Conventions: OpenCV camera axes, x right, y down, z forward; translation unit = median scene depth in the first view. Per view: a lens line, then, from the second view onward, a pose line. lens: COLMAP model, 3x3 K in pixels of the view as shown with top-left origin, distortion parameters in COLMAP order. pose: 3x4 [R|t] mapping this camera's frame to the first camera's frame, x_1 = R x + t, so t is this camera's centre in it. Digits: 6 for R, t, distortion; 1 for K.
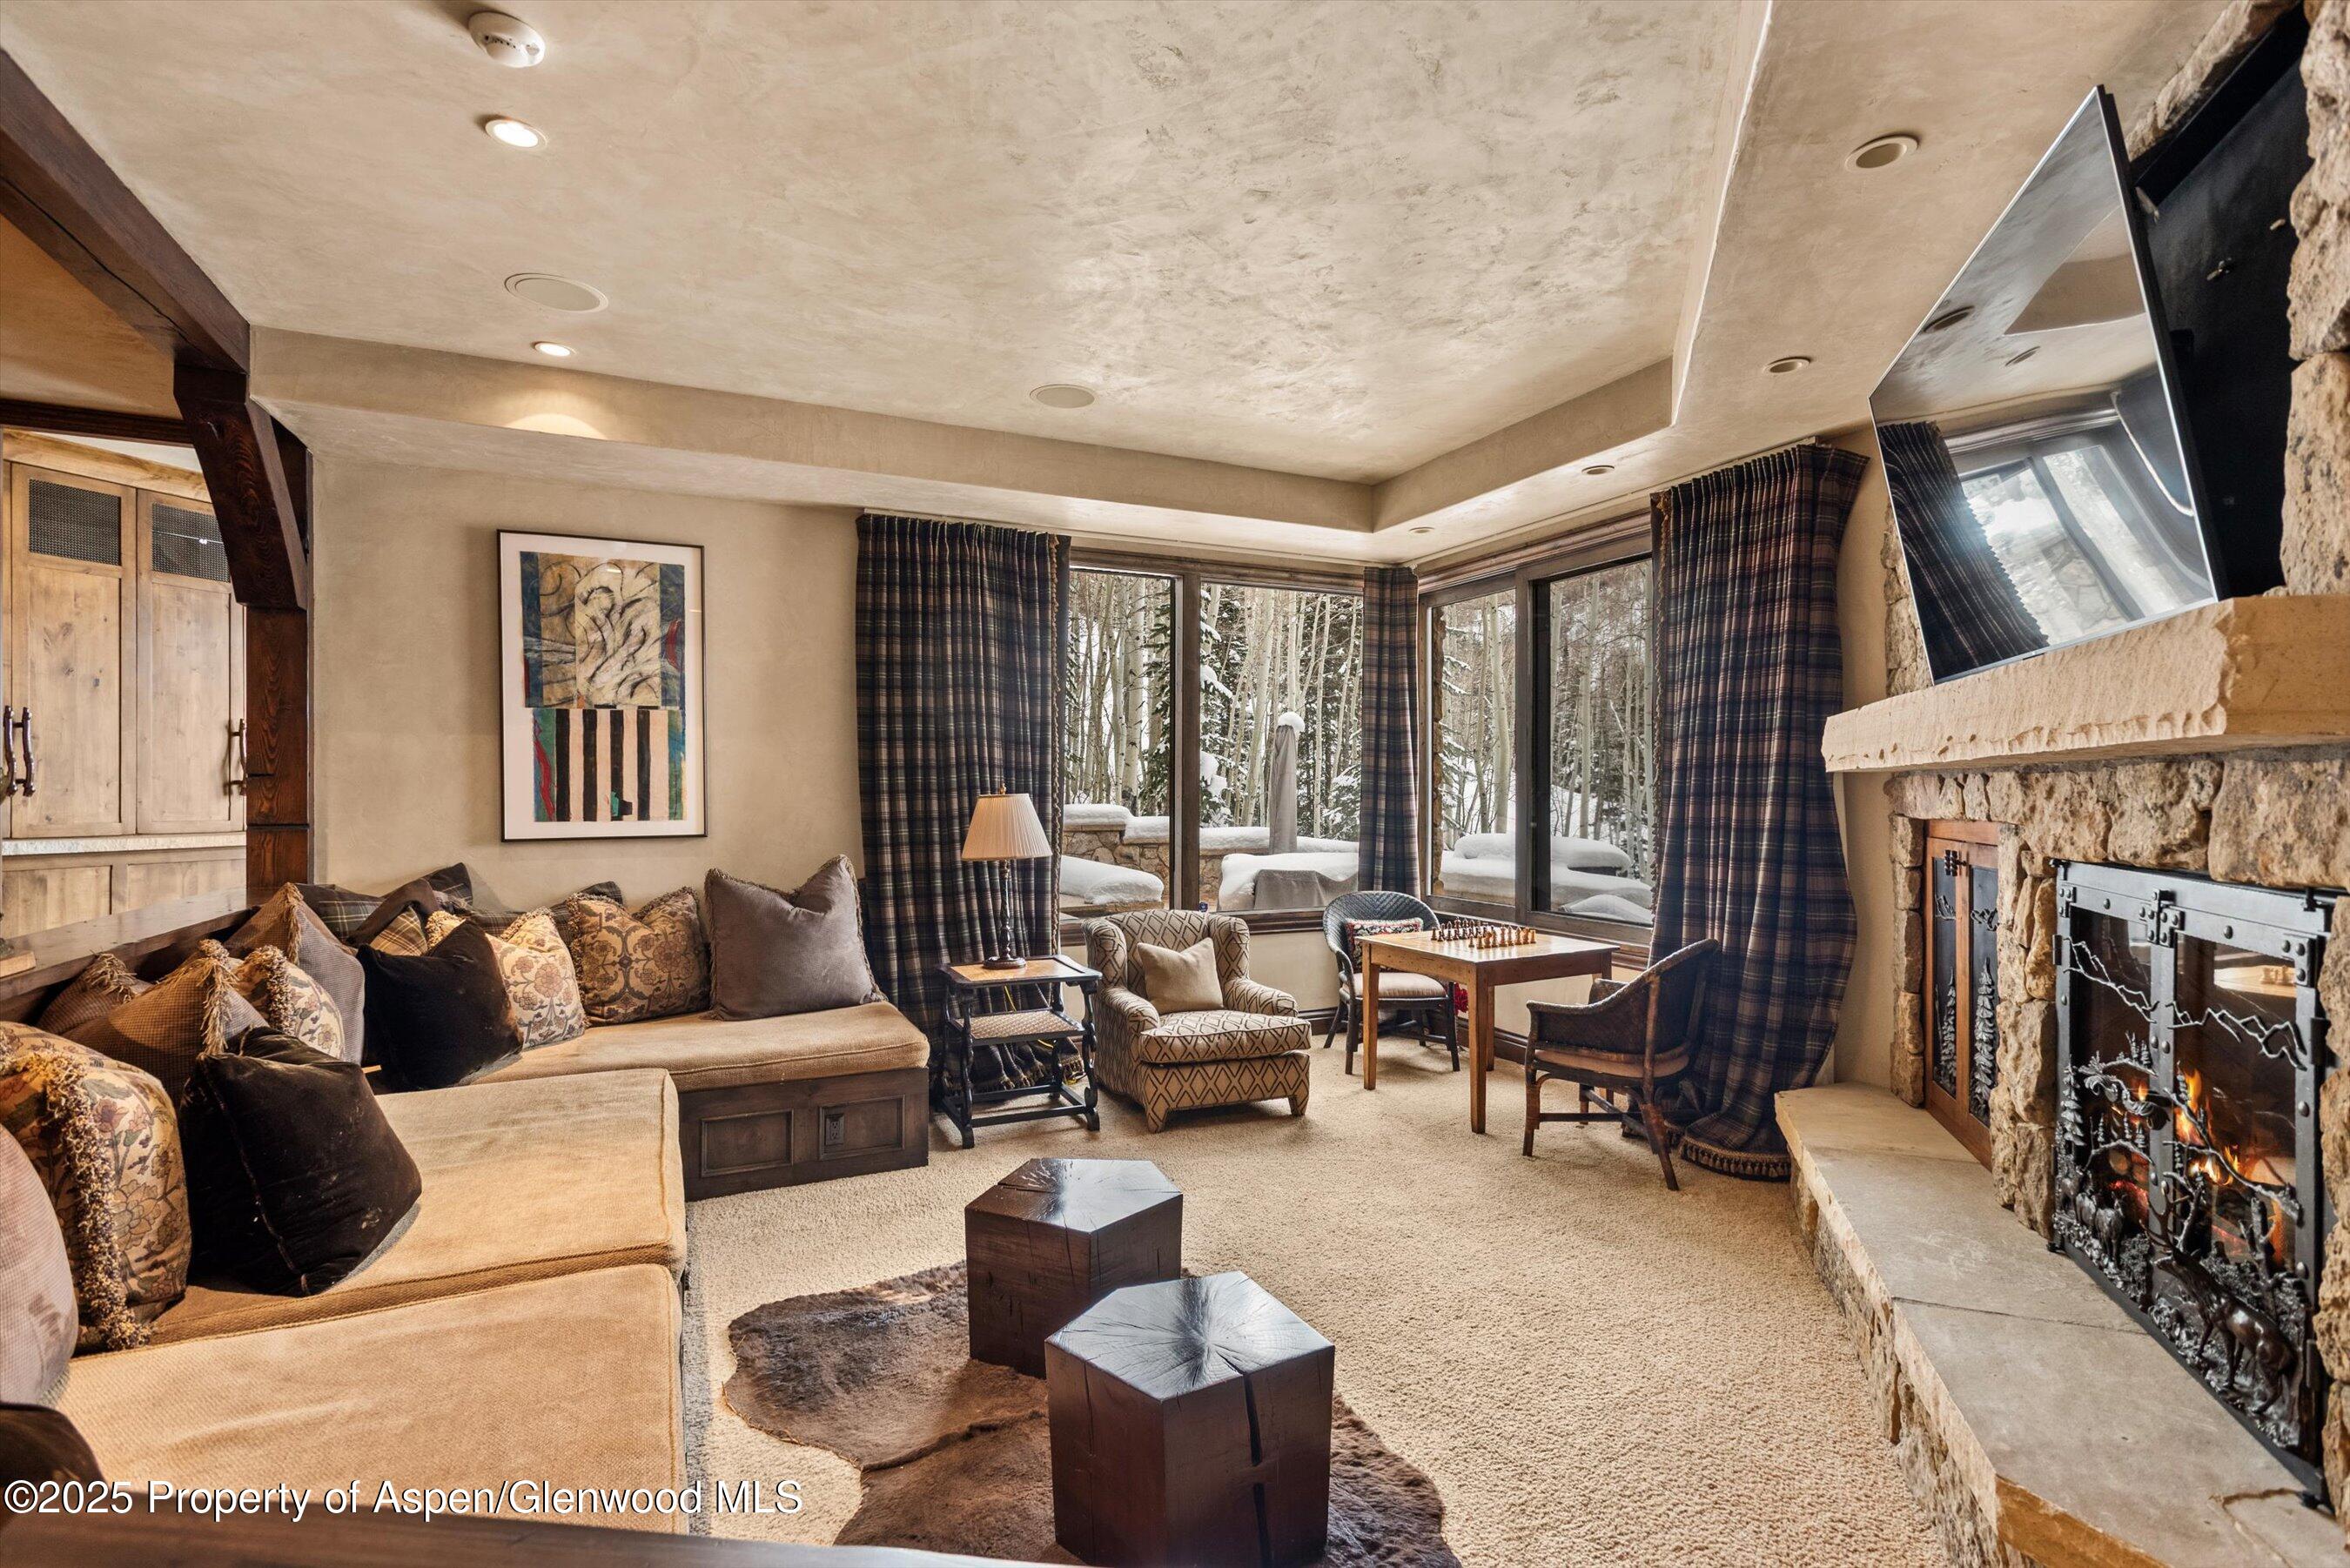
lens RADIAL K [[1133.3, 0, 1183.1], [0, 1133.3, 789.9], [0, 0, 1]] dist [0.031222, -0.000205]
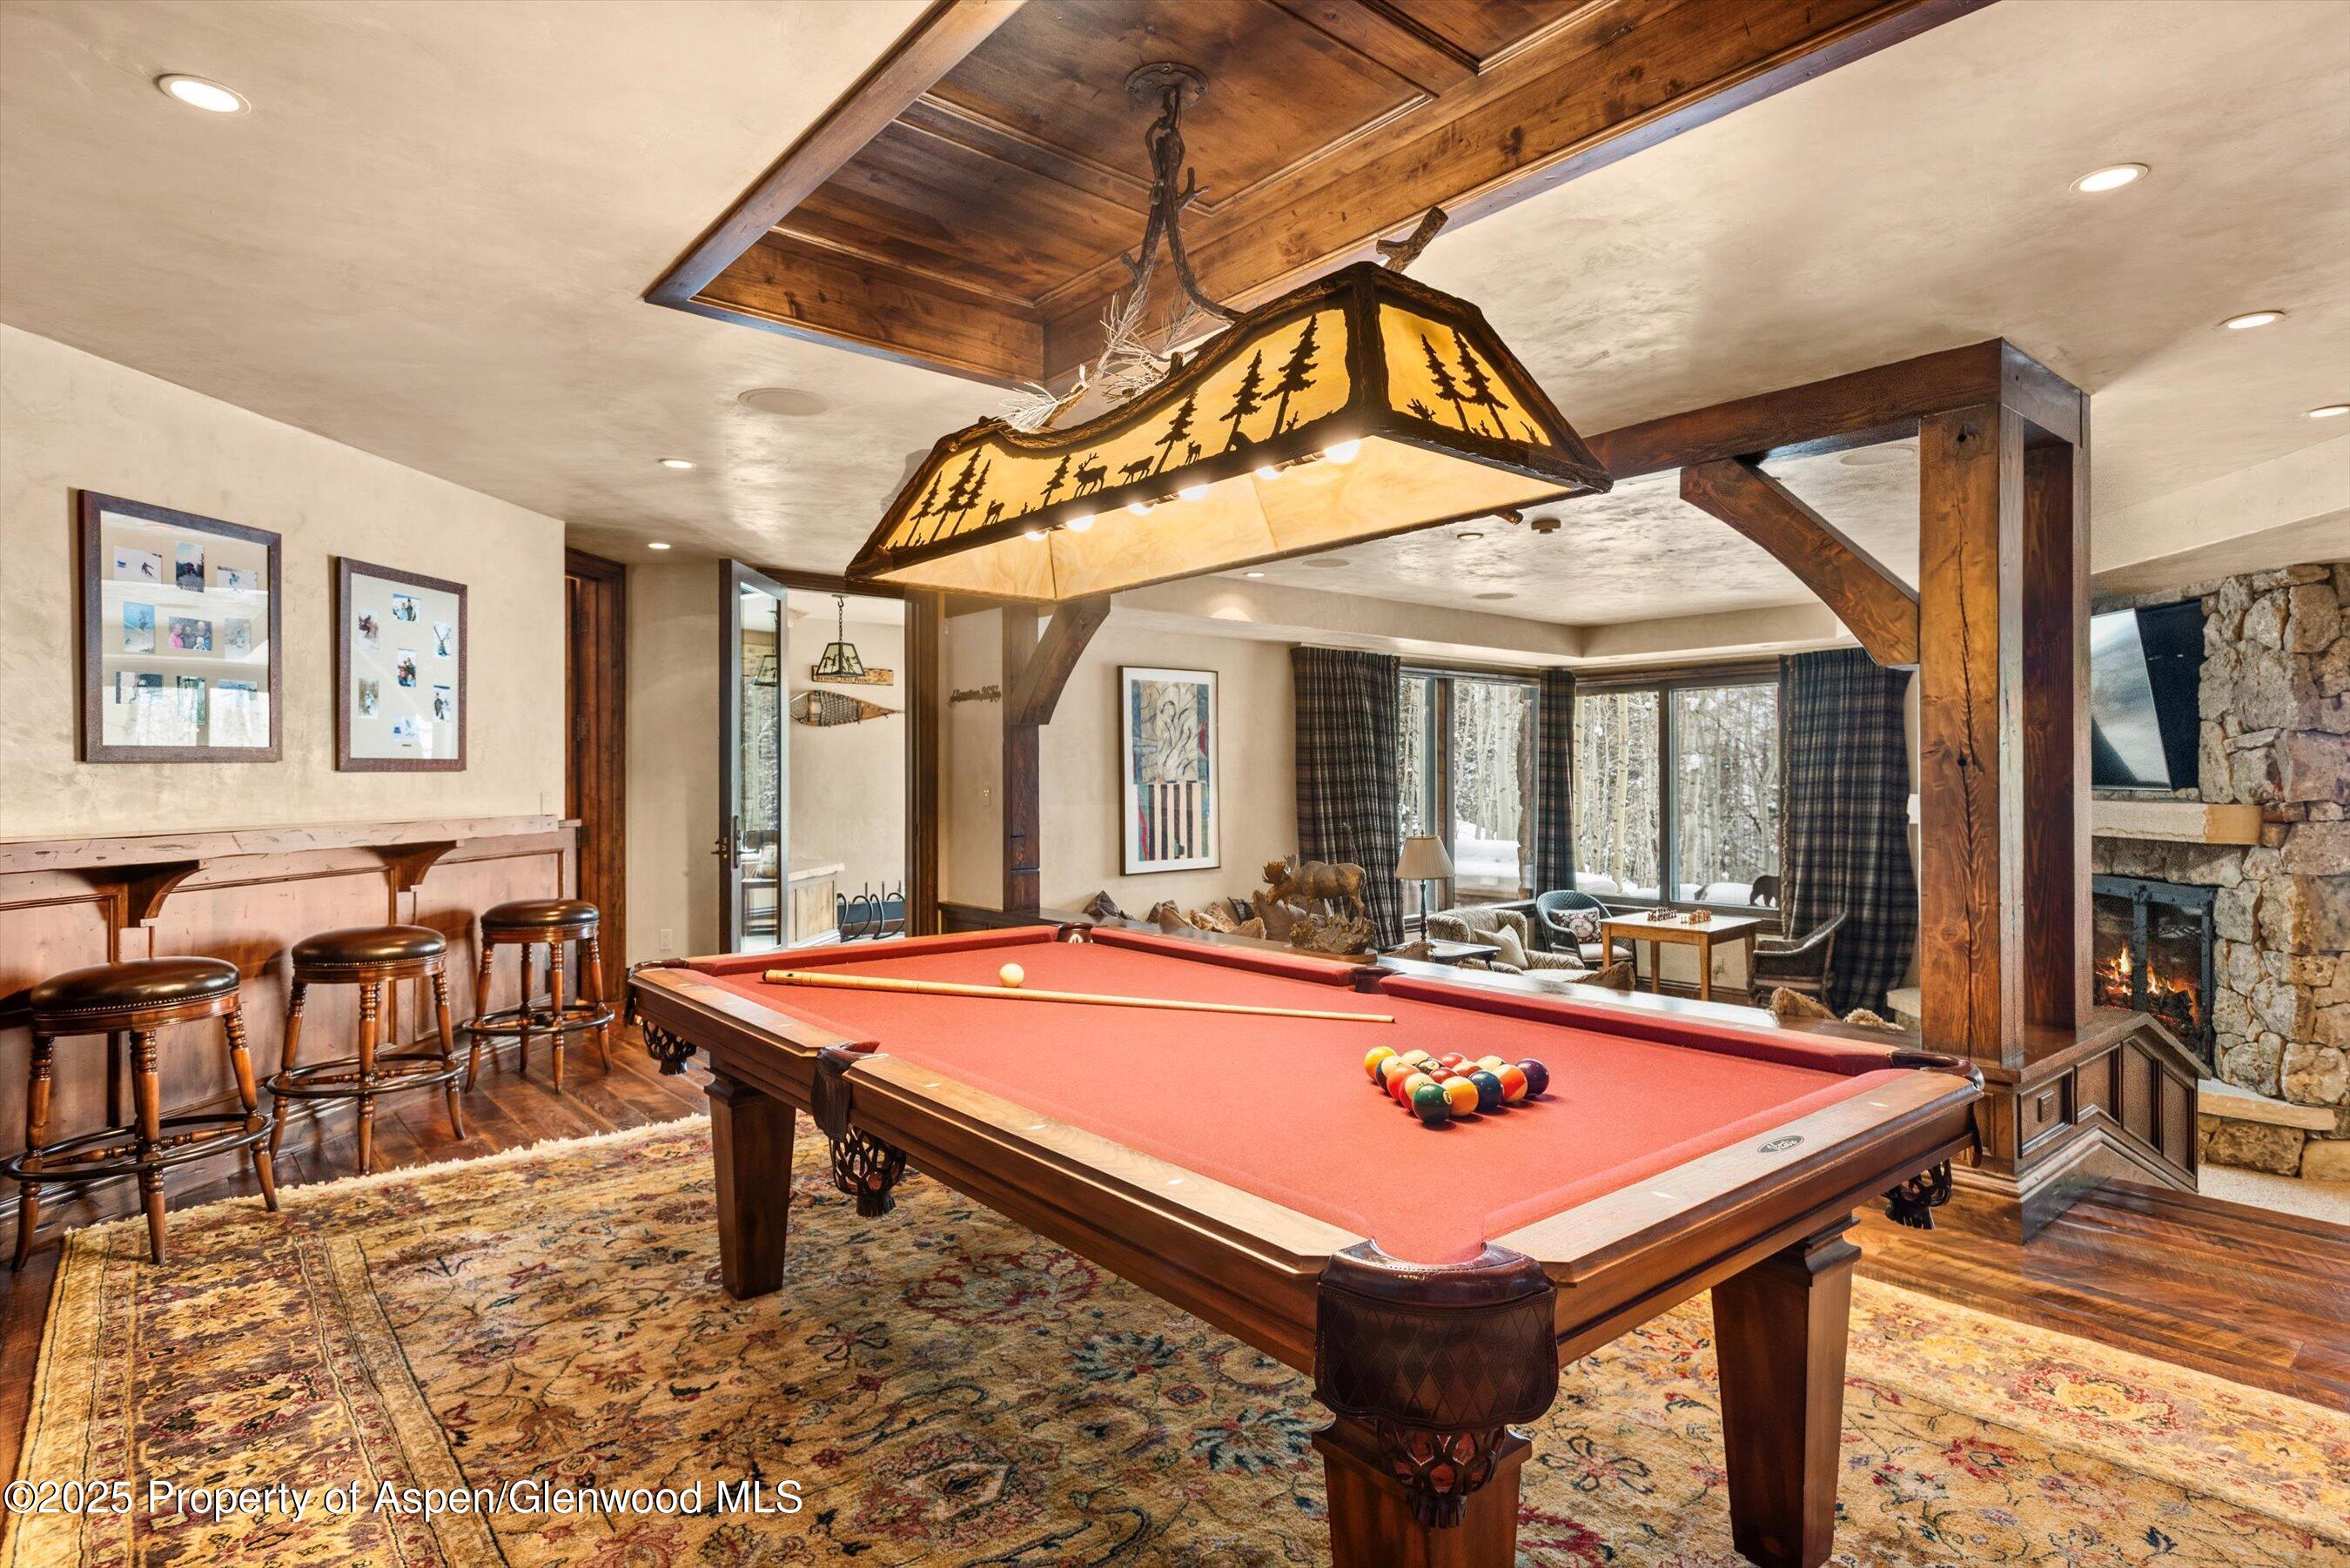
lens RADIAL K [[1217.0, 0, 1171.6], [0, 1217.0, 783.9], [0, 0, 1]] dist [0.001994, 0.000518]
pose [[0.969582, -0.008273, 0.244627, -0.907035], [0.006997, 0.999957, 0.006086, -0.081660], [-0.244666, -0.004190, 0.969598, -0.537221]]
